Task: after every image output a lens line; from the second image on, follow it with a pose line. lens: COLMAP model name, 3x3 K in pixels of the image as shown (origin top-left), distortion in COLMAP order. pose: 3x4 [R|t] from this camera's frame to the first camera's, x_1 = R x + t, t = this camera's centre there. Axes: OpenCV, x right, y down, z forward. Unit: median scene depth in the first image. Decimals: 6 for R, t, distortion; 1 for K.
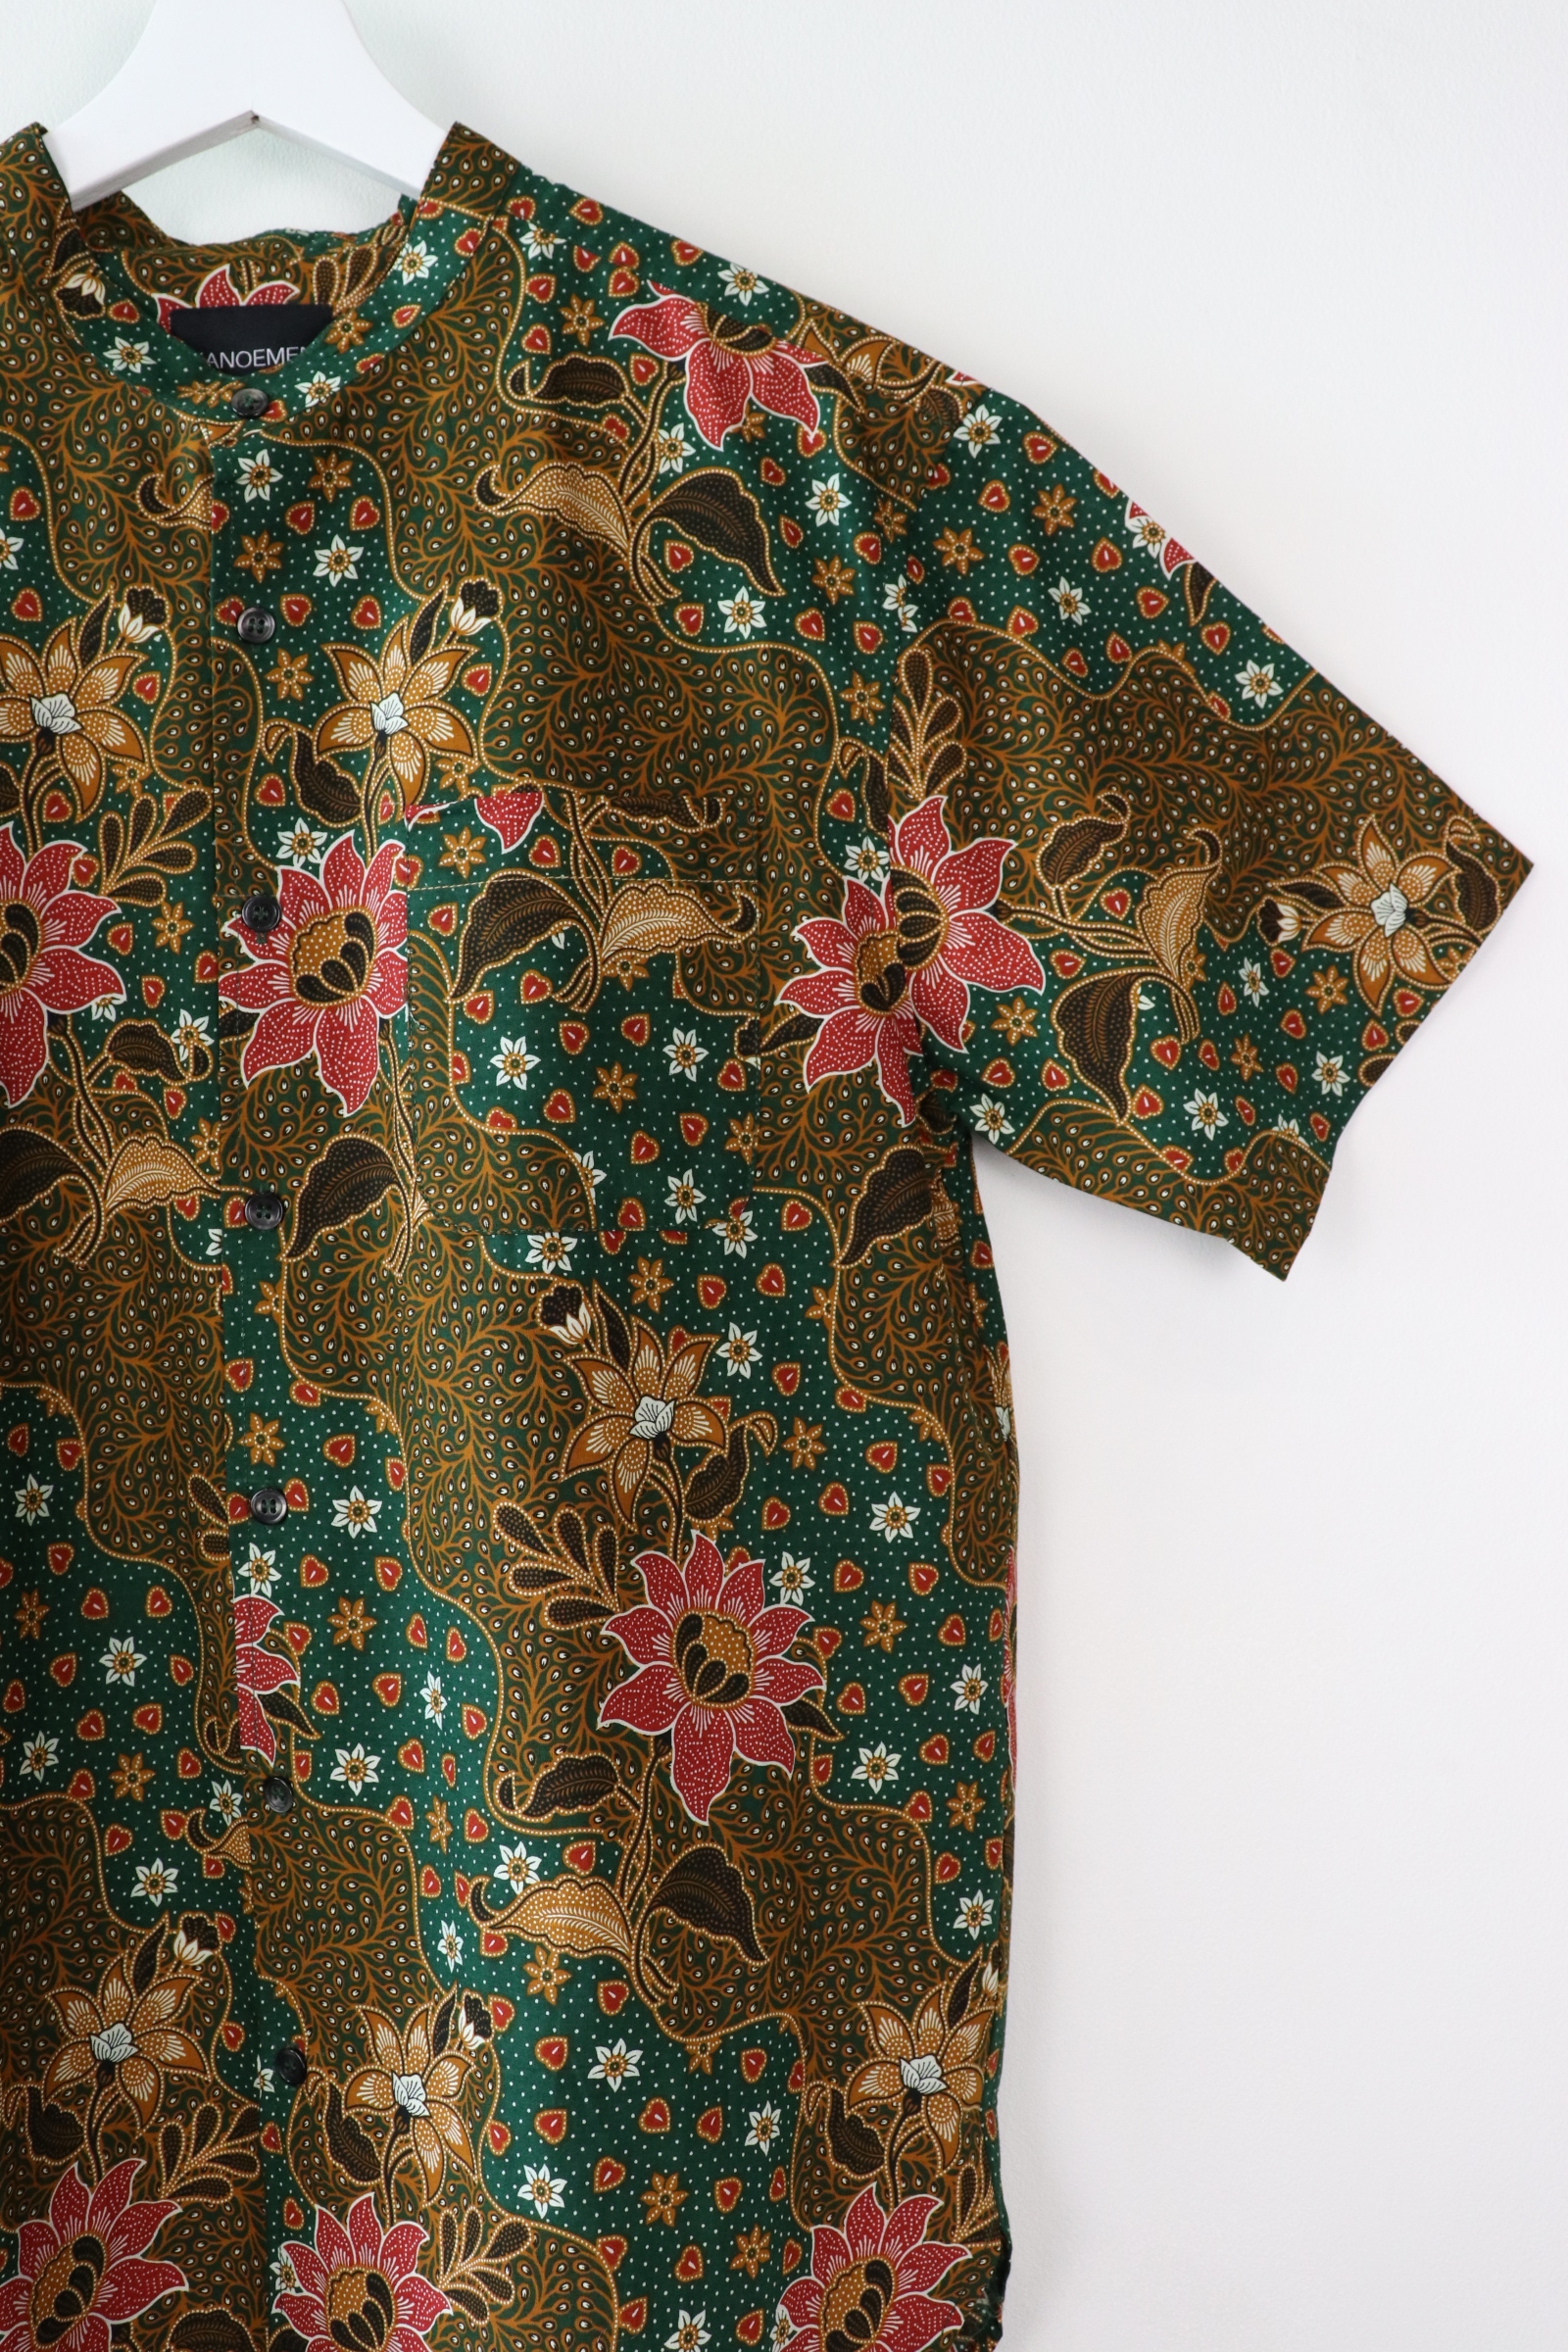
lens RADIAL K [[1981.0, 0, 759.6], [0, 1981.0, 1170.5], [0, 0, 1]] dist [-0.144392, 0.135944]
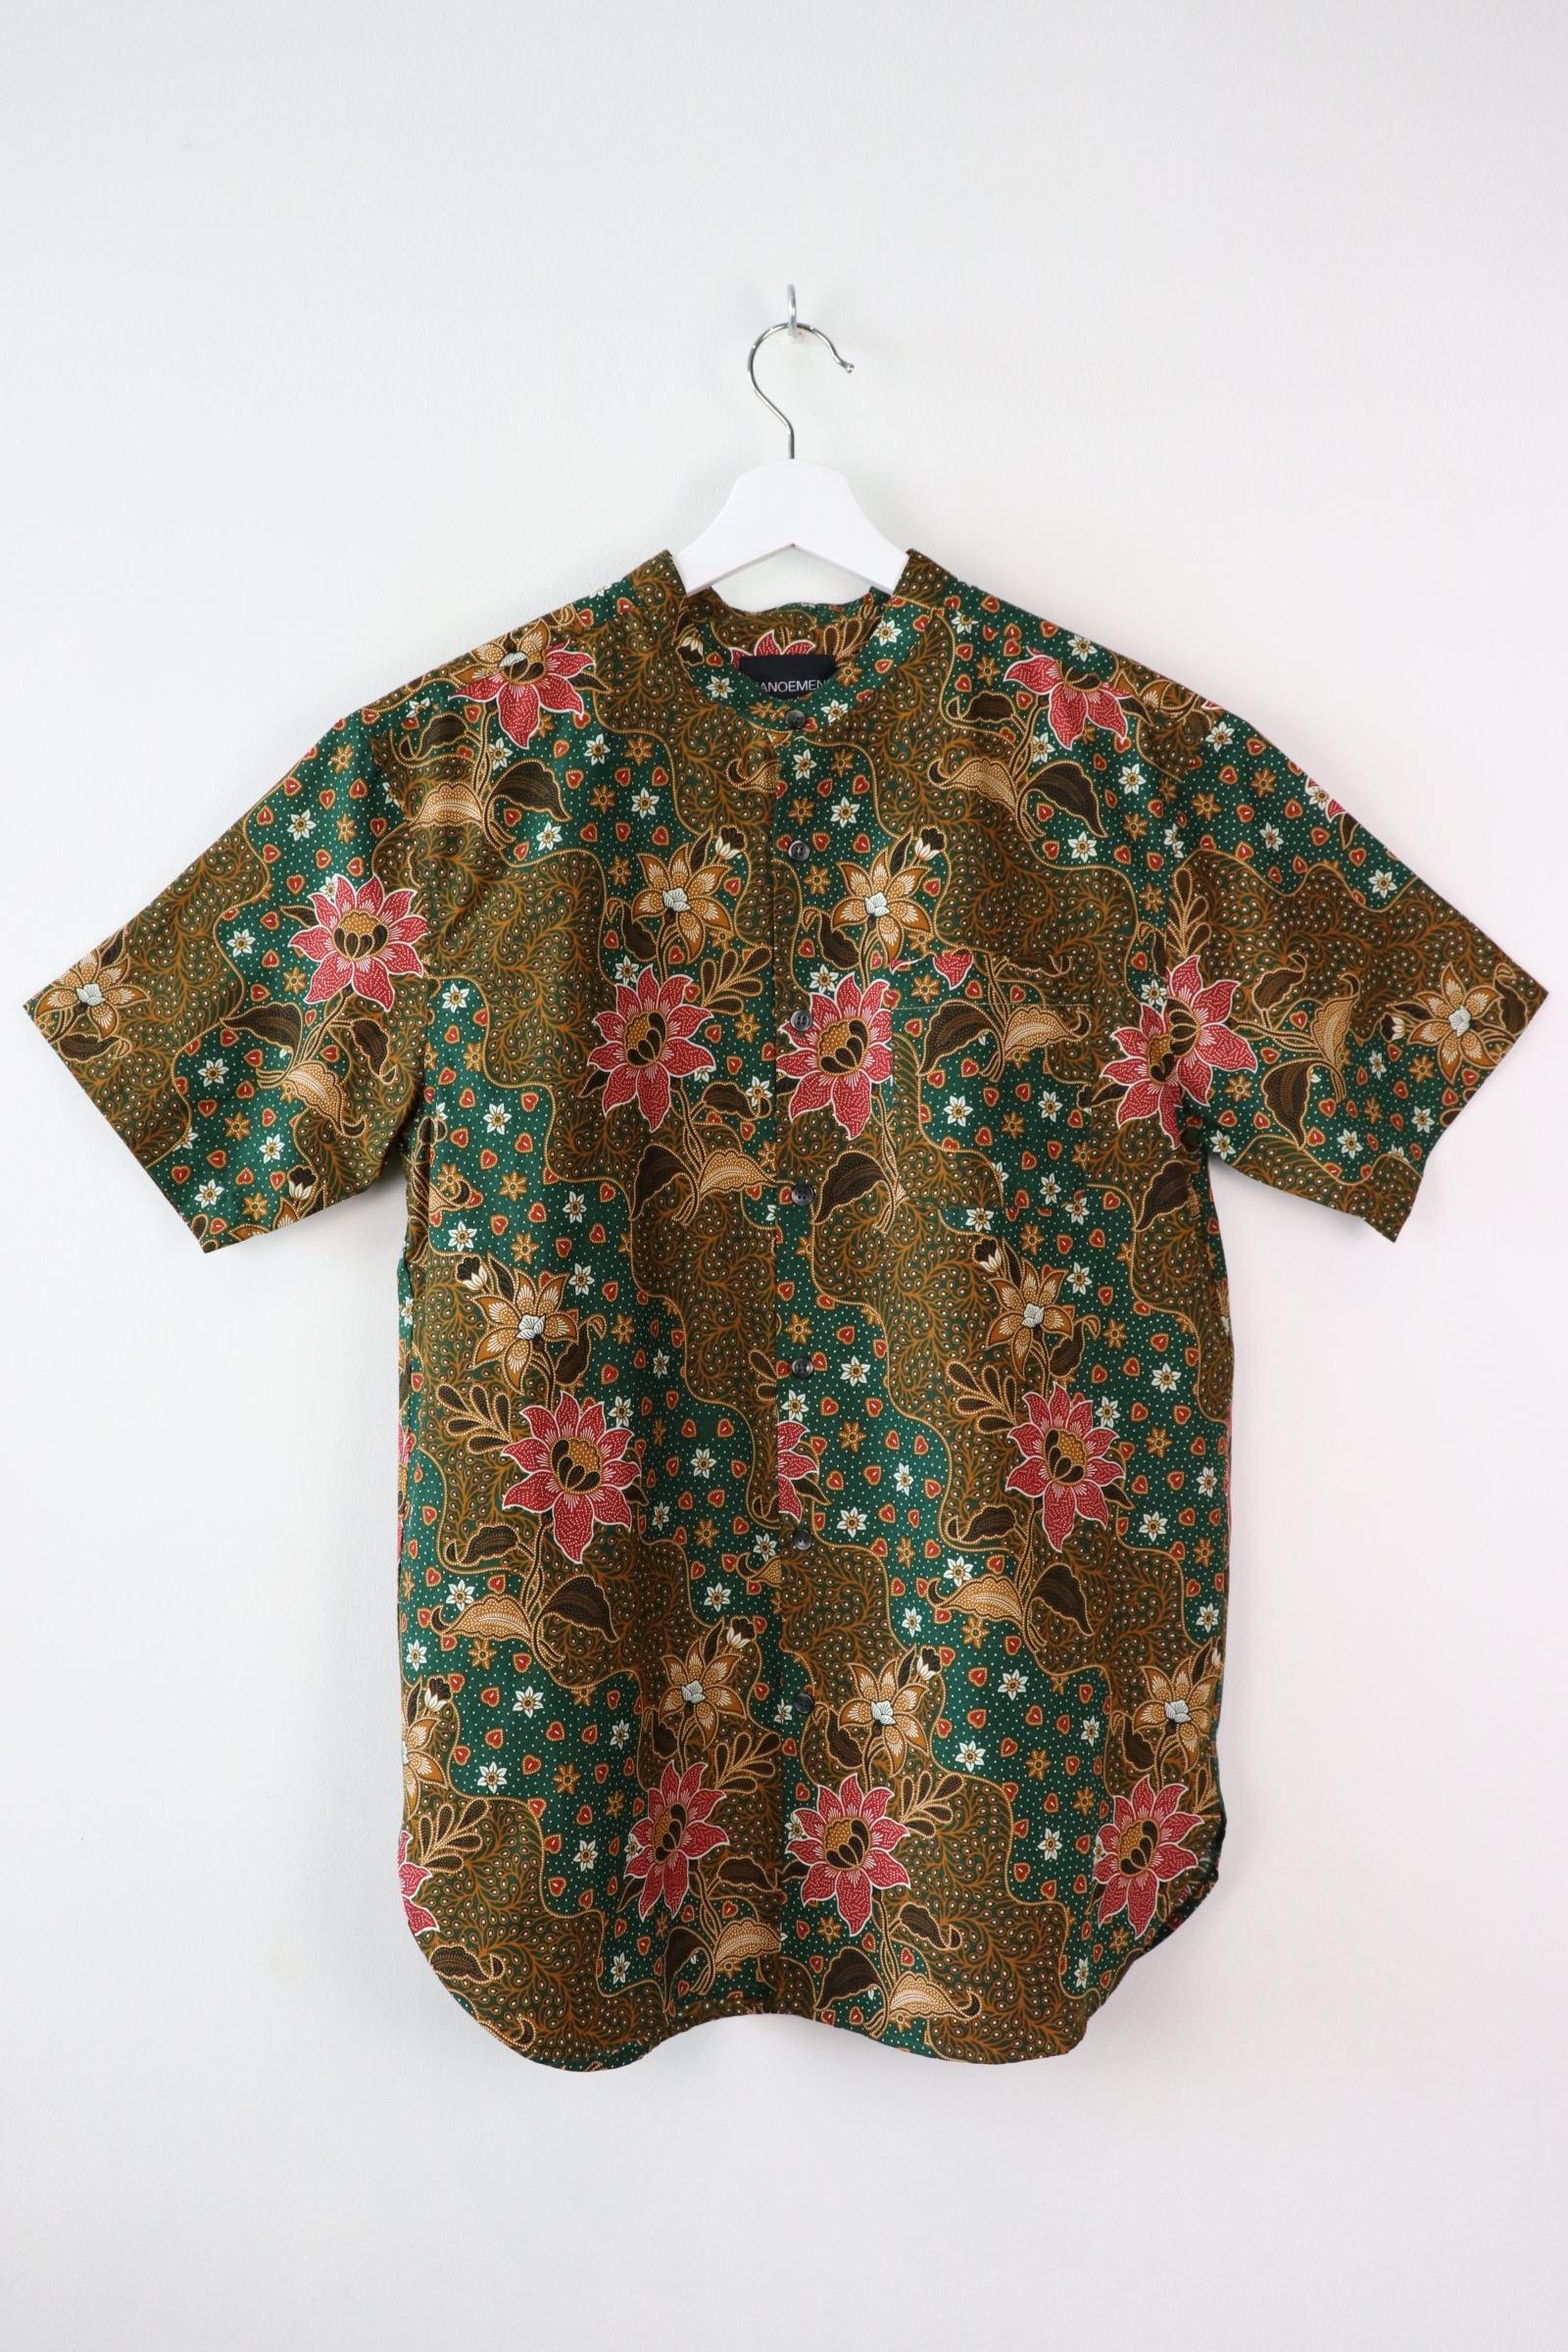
lens RADIAL K [[1981.0, 0, 766.1], [0, 1981.0, 1174.1], [0, 0, 1]] dist [-0.144392, 0.135944]
pose [[0.999493, 0.010553, -0.030034, -0.229979], [-0.010541, 0.999944, 0.000552, 0.001898], [0.030038, -0.000235, 0.999549, -0.718564]]
